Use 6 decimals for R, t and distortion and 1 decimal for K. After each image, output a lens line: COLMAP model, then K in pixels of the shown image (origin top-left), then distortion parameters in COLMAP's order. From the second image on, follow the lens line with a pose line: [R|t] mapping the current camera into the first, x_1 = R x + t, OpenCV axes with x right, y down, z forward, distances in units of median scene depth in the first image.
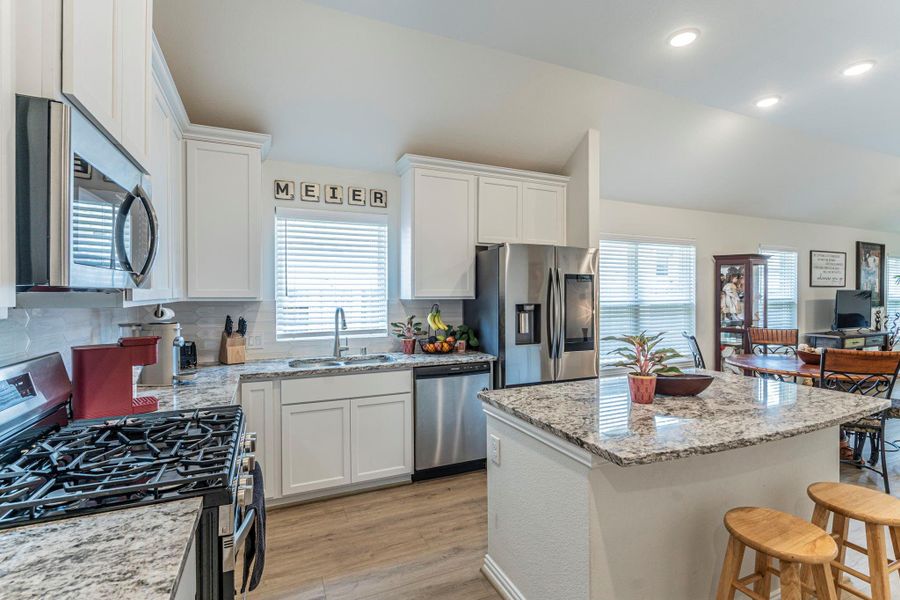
lens RADIAL K [[413.5, 0, 449.4], [0, 413.5, 293.8], [0, 0, 1]] dist [0.016685, 0.000008]
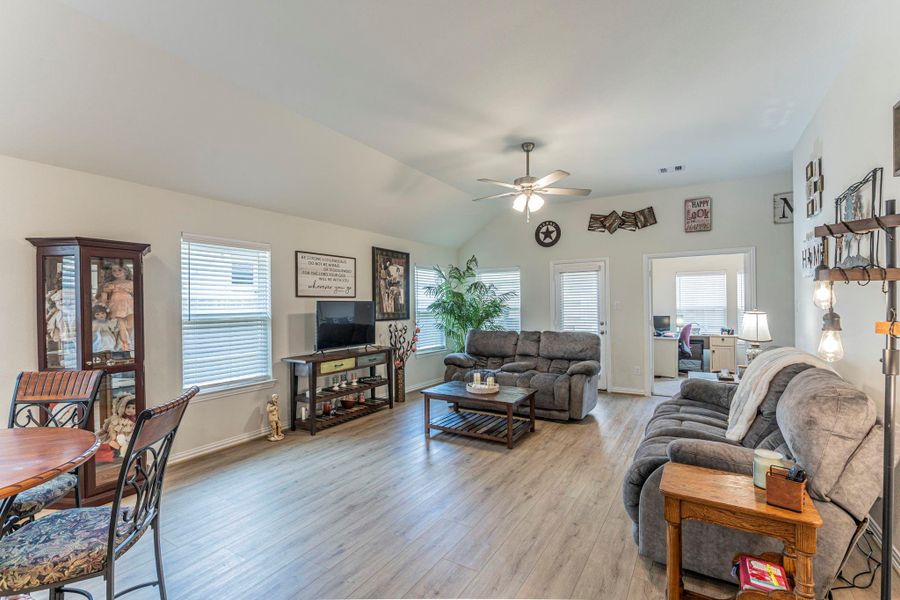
lens RADIAL K [[408.0, 0, 450.0], [0, 408.0, 300.0], [0, 0, 1]] dist [-0.012603, 0.000062]
pose [[0.829468, 0.001719, 0.558552, 0.760822], [0.005176, 0.999929, -0.010764, -0.002098], [-0.558530, 0.011819, 0.829400, 0.237576]]
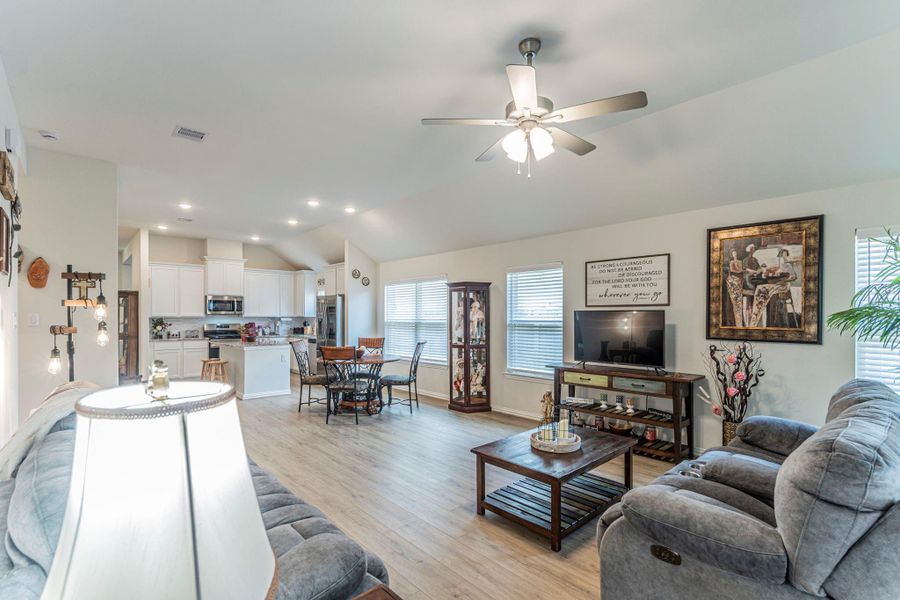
lens RADIAL K [[414.3, 0, 451.2], [0, 414.3, 309.6], [0, 0, 1]] dist [0.001050, 0.000108]
pose [[0.311173, -0.010243, -0.950298, 1.729614], [-0.001456, 0.999936, -0.011255, -0.002947], [0.950352, 0.004886, 0.311138, 0.568923]]
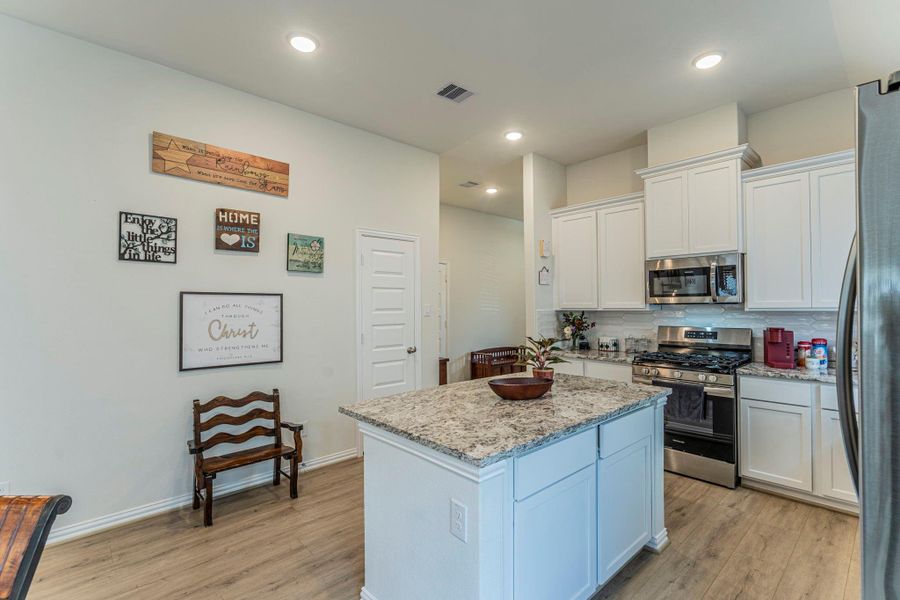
lens RADIAL K [[408.0, 0, 450.0], [0, 408.0, 300.0], [0, 0, 1]] dist [-0.012603, 0.000062]
pose [[-0.949110, 0.002631, -0.314933, 0.403316], [0.007580, 0.999866, -0.014491, -0.001359], [0.314853, -0.016140, -0.949003, 0.711358]]
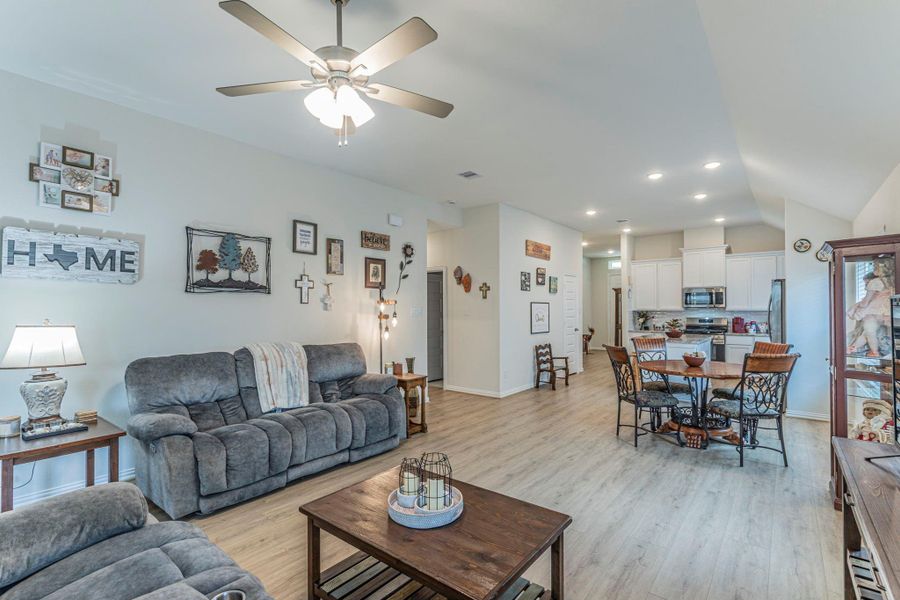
lens RADIAL K [[414.3, 0, 451.2], [0, 414.3, 309.6], [0, 0, 1]] dist [0.001050, 0.000108]
pose [[-0.889975, 0.004711, -0.455985, 1.403319], [0.003479, 0.999988, 0.003543, -0.003698], [0.455996, 0.001567, -0.889980, 1.179587]]
